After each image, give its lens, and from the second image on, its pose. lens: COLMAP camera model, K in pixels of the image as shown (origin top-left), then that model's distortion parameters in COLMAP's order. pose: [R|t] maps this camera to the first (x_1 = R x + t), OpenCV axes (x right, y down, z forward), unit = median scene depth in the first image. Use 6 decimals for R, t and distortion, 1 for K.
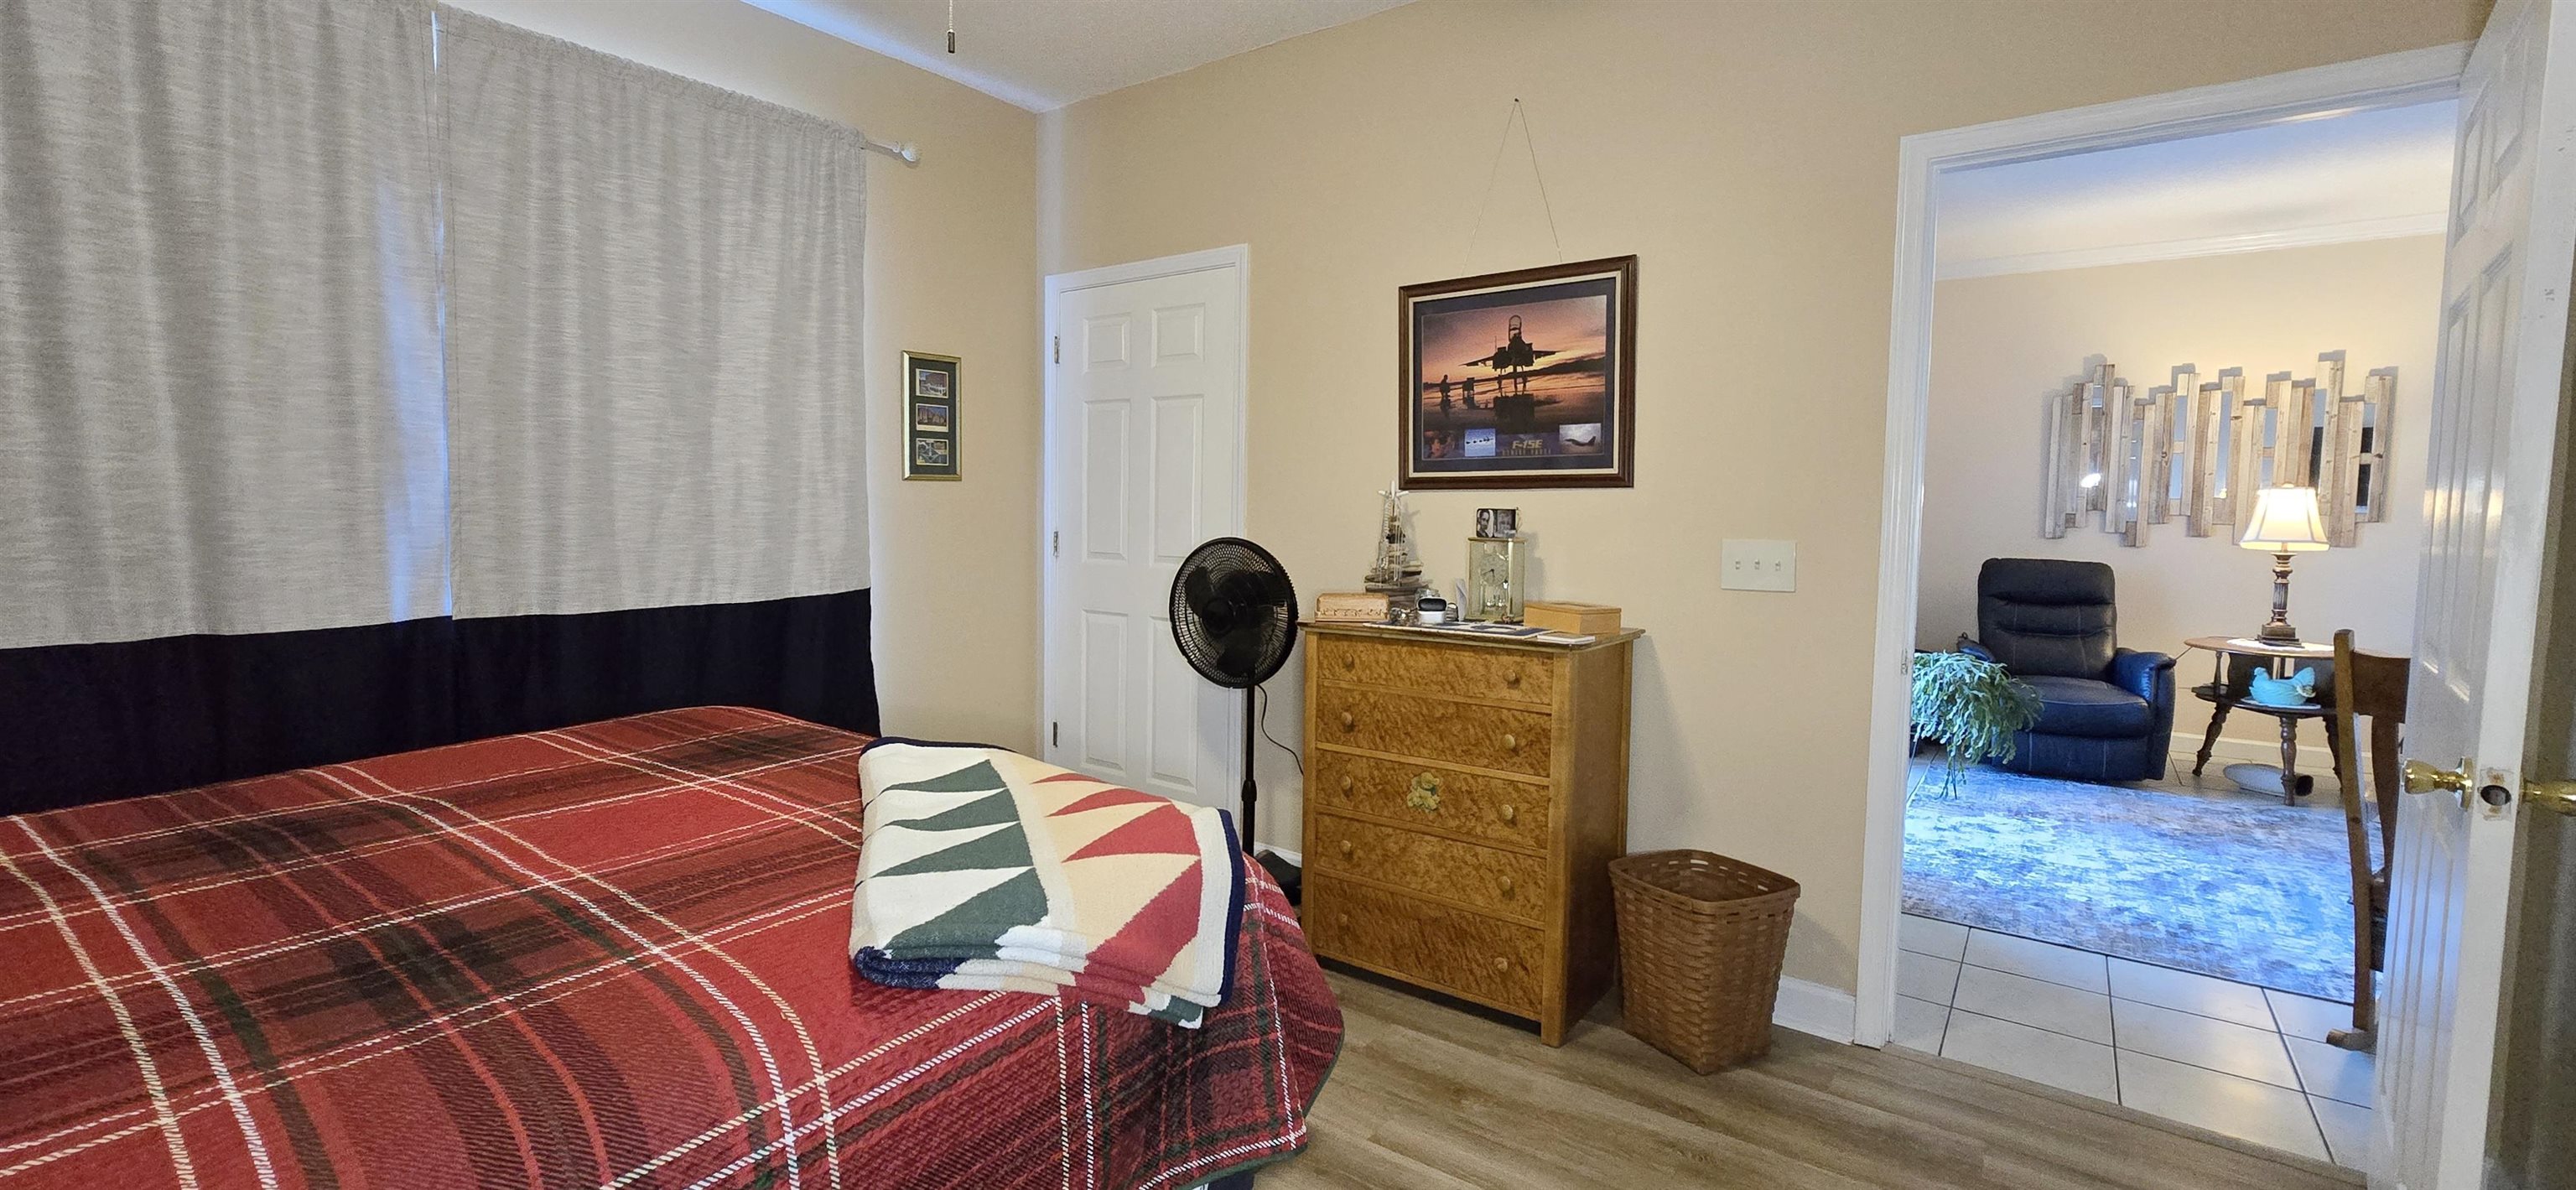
lens RADIAL K [[1055.6, 0, 1304.2], [0, 1055.6, 567.4], [0, 0, 1]] dist [-0.000687, 0.000224]
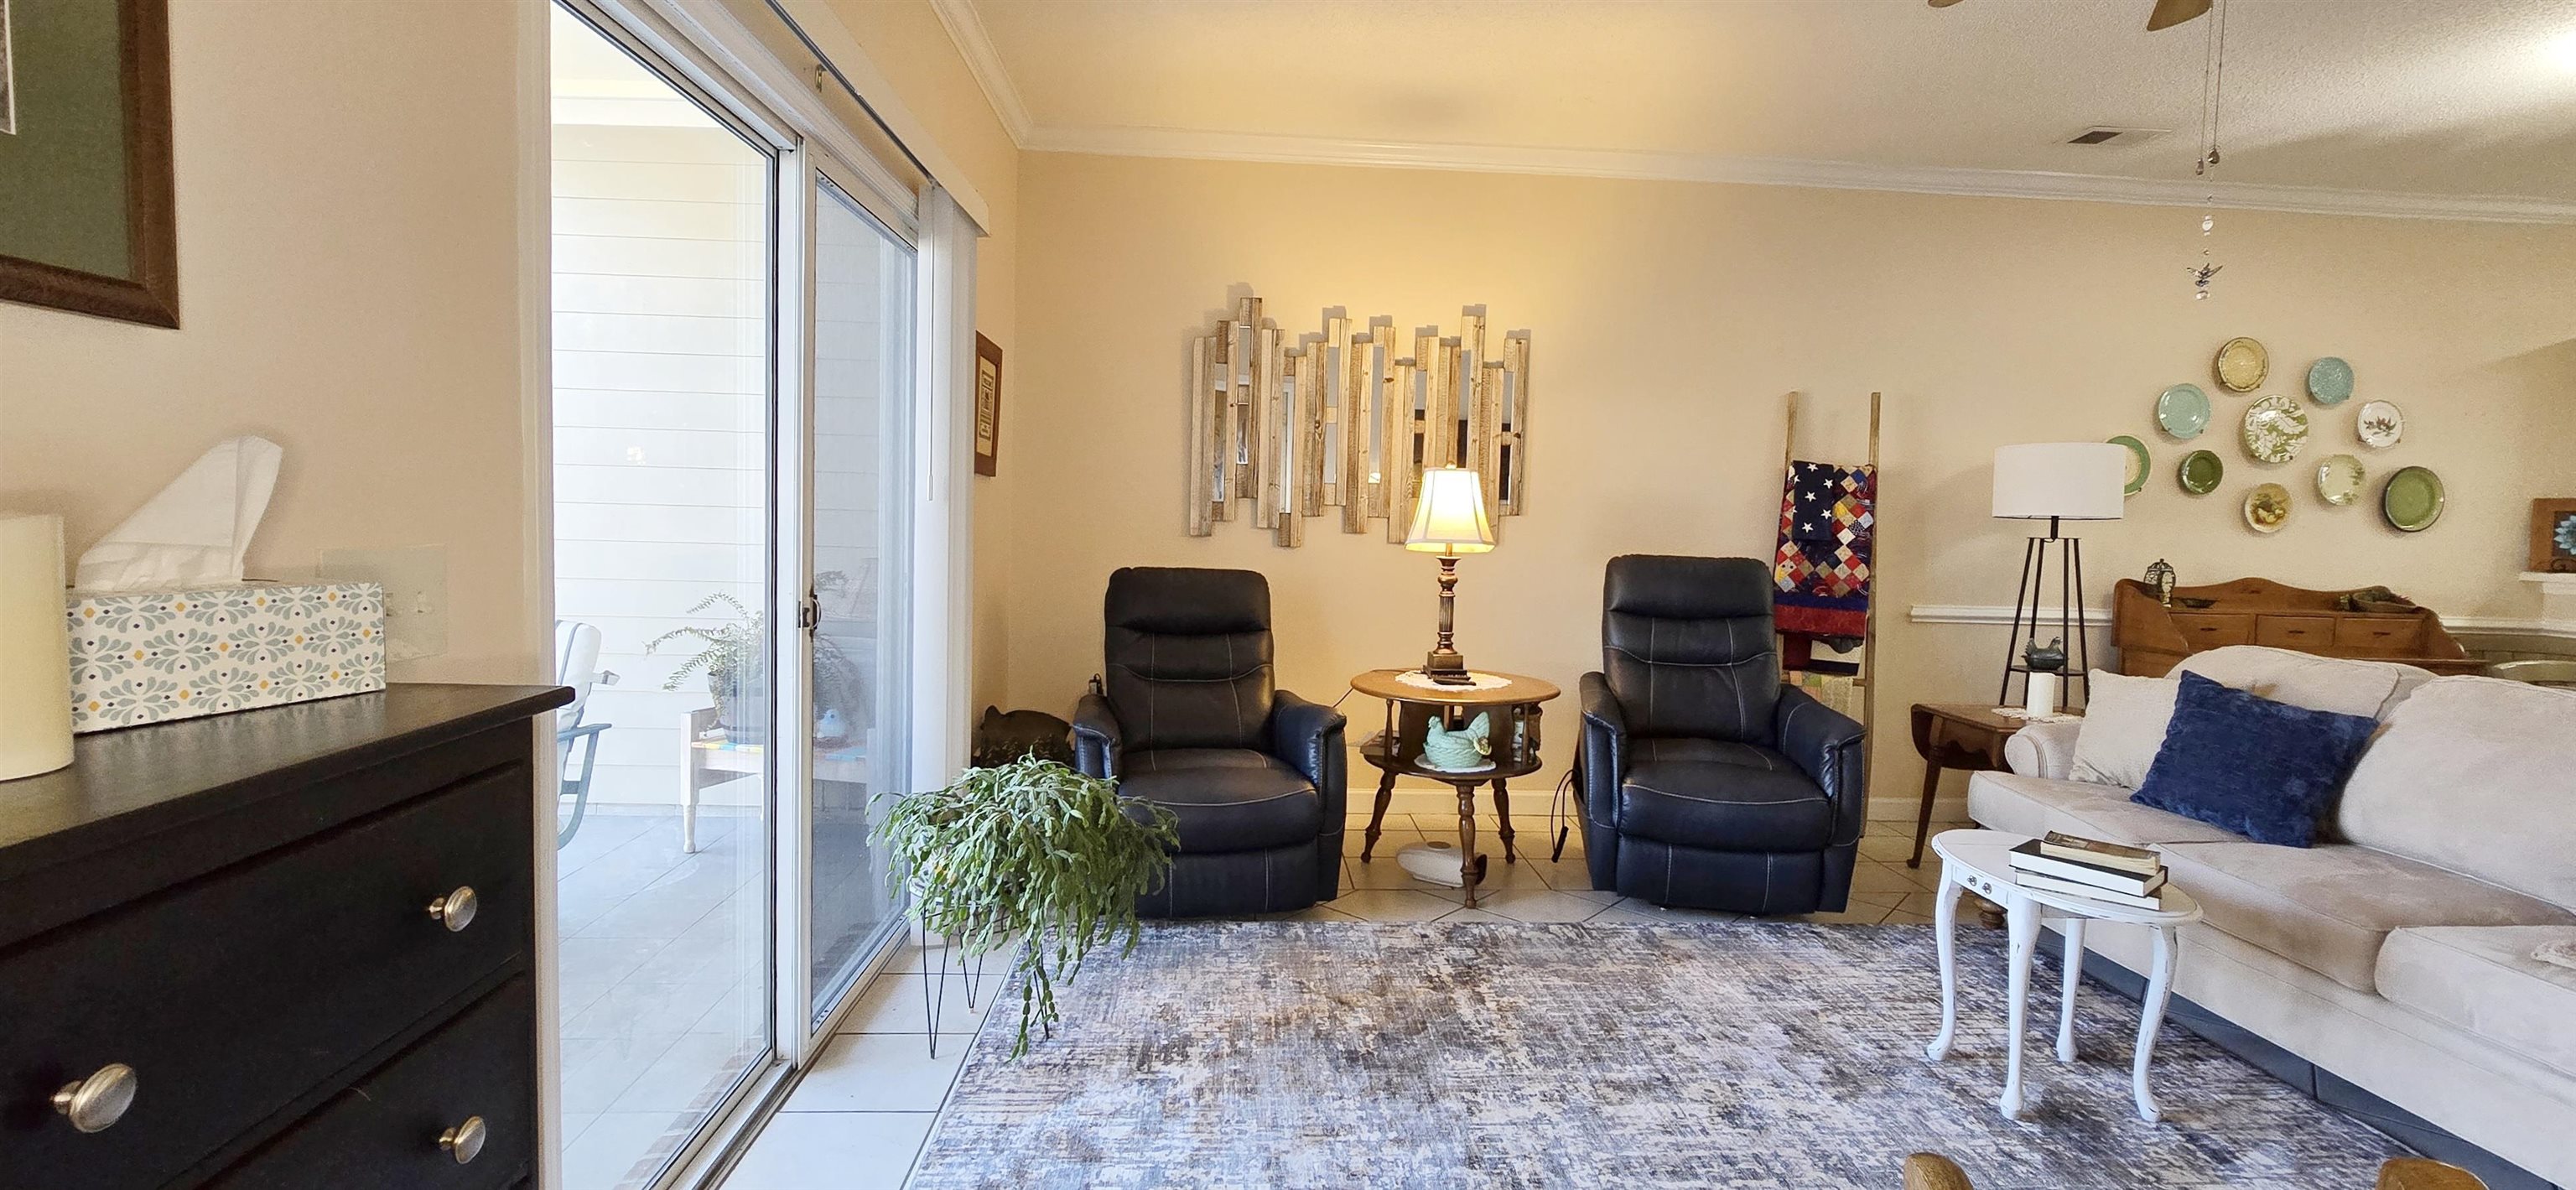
lens RADIAL K [[1055.6, 0, 1304.2], [0, 1055.6, 567.4], [0, 0, 1]] dist [-0.000687, 0.000224]
pose [[0.766466, -0.030093, 0.641580, 0.343976], [0.023041, 0.999547, 0.019358, -0.021281], [-0.641872, -0.000055, 0.766812, 0.458520]]
